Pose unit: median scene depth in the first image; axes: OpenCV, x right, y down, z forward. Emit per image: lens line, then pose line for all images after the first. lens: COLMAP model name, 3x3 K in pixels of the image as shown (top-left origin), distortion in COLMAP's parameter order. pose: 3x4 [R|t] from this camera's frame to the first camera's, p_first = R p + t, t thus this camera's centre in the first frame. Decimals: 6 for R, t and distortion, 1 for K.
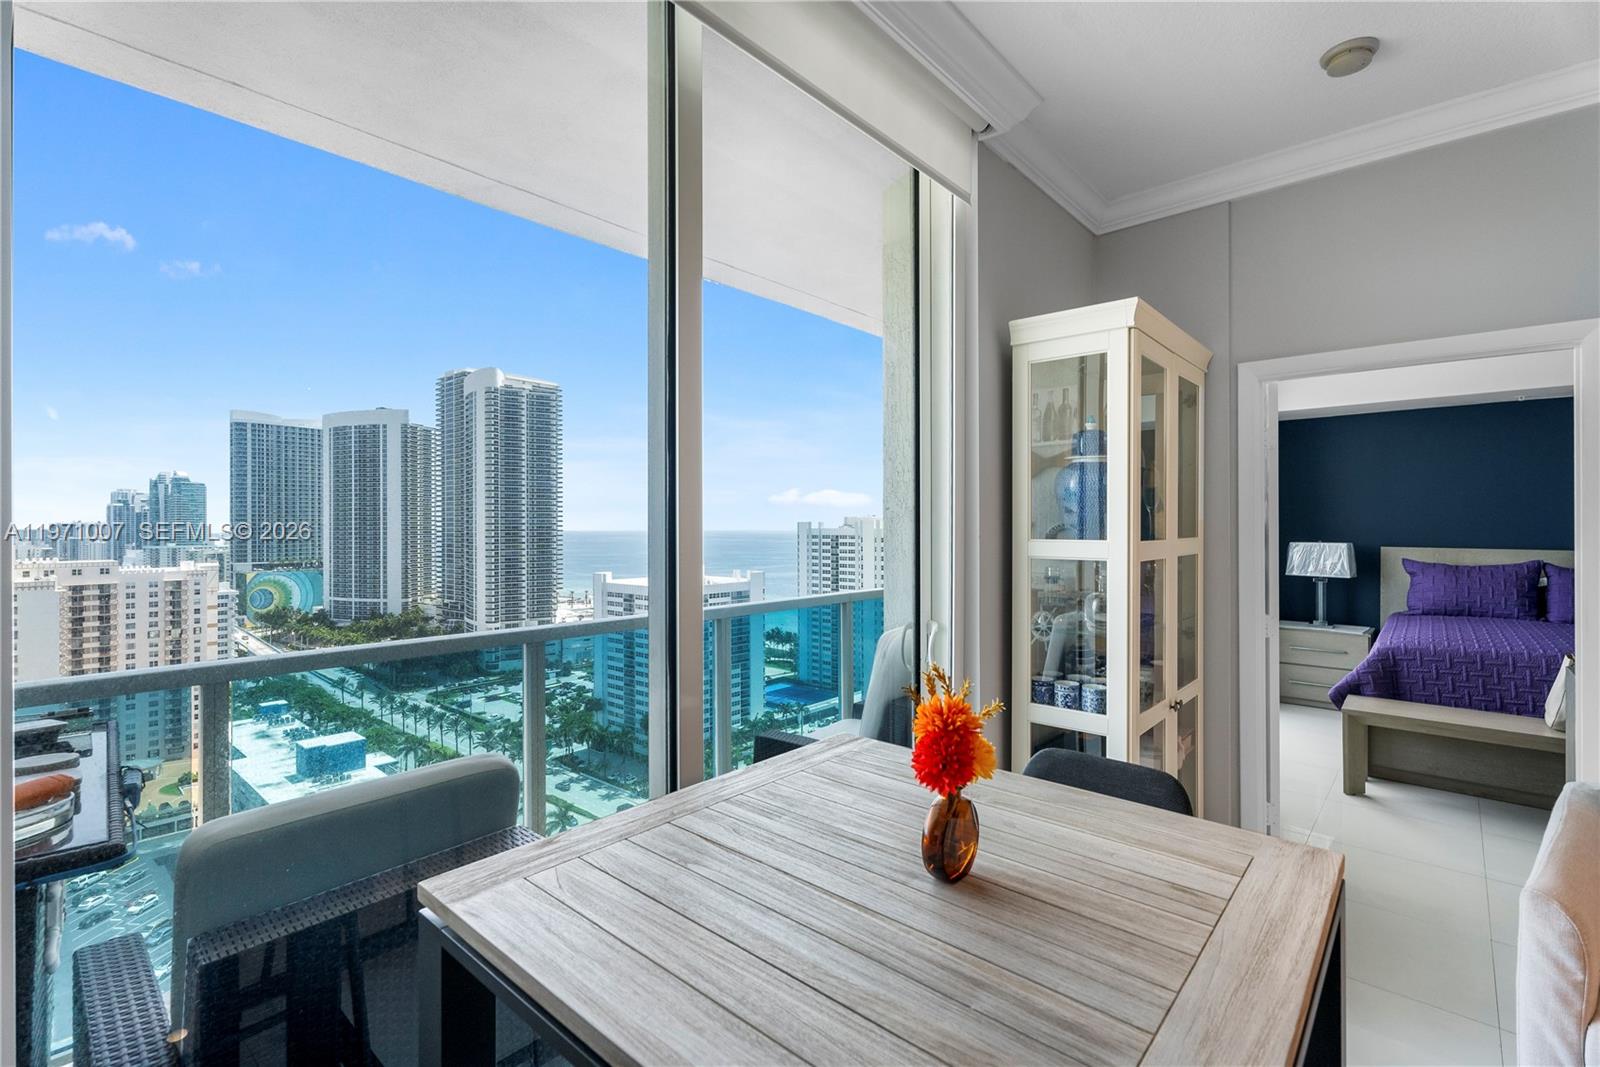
lens RADIAL K [[725.0, 0, 804.6], [0, 725.0, 526.2], [0, 0, 1]] dist [0.008428, -0.001794]
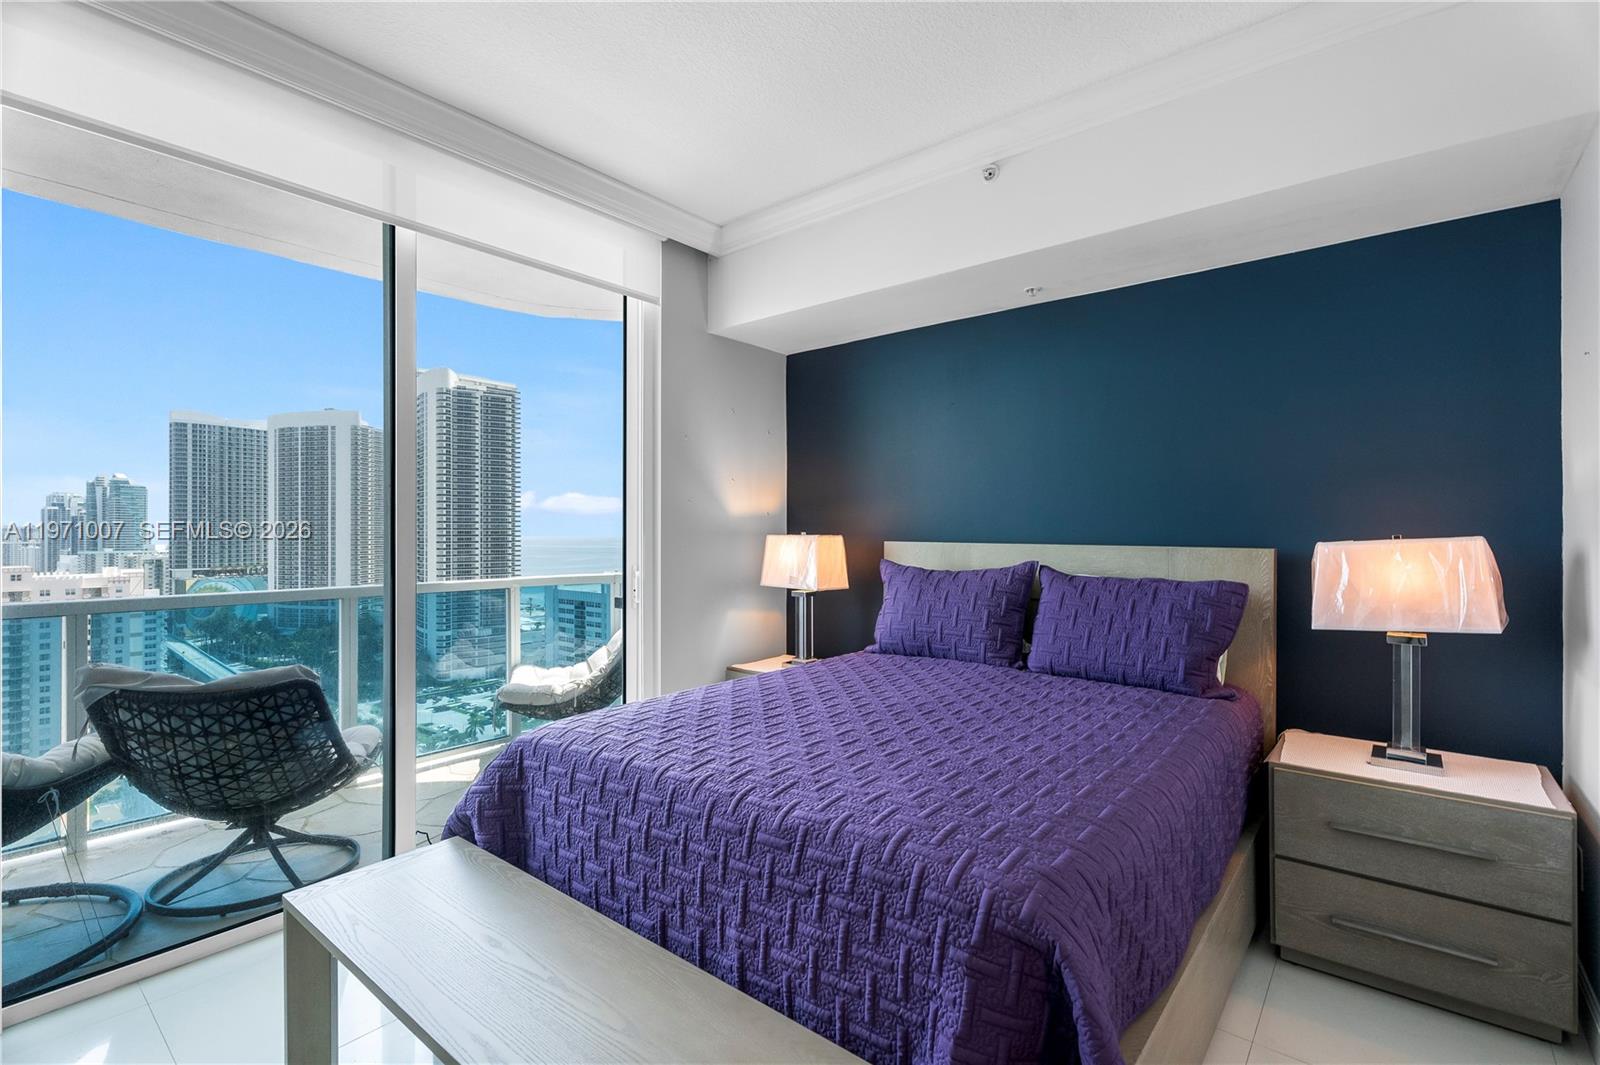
lens RADIAL K [[725.0, 0, 809.9], [0, 725.0, 532.8], [0, 0, 1]] dist [0.008428, -0.001794]
pose [[0.998971, 0.002452, 0.045280, 0.714733], [-0.002472, 0.999997, 0.000395, 0.021929], [-0.045278, -0.000507, 0.998974, 0.385289]]
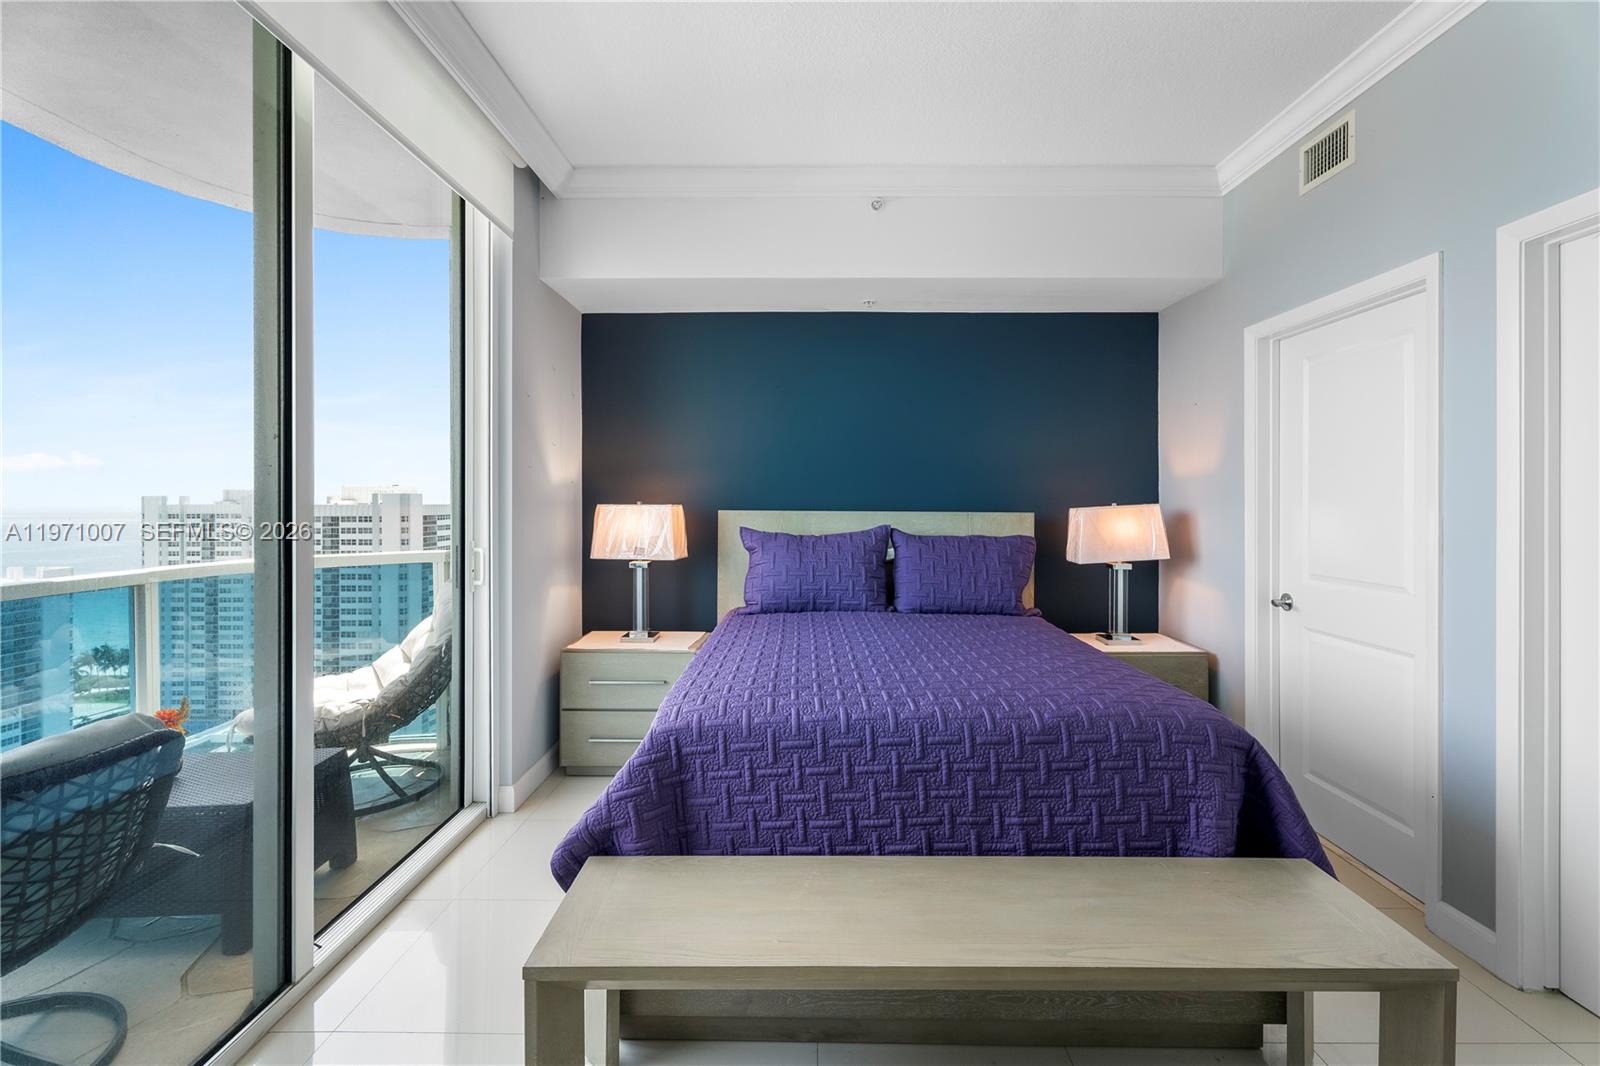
lens RADIAL K [[725.0, 0, 817.8], [0, 725.0, 506.1], [0, 0, 1]] dist [0.008428, -0.001794]
pose [[0.746131, -0.002004, 0.665796, 0.429956], [-0.001513, 0.999988, 0.004706, 0.022343], [-0.665797, -0.004519, 0.746119, 0.458135]]
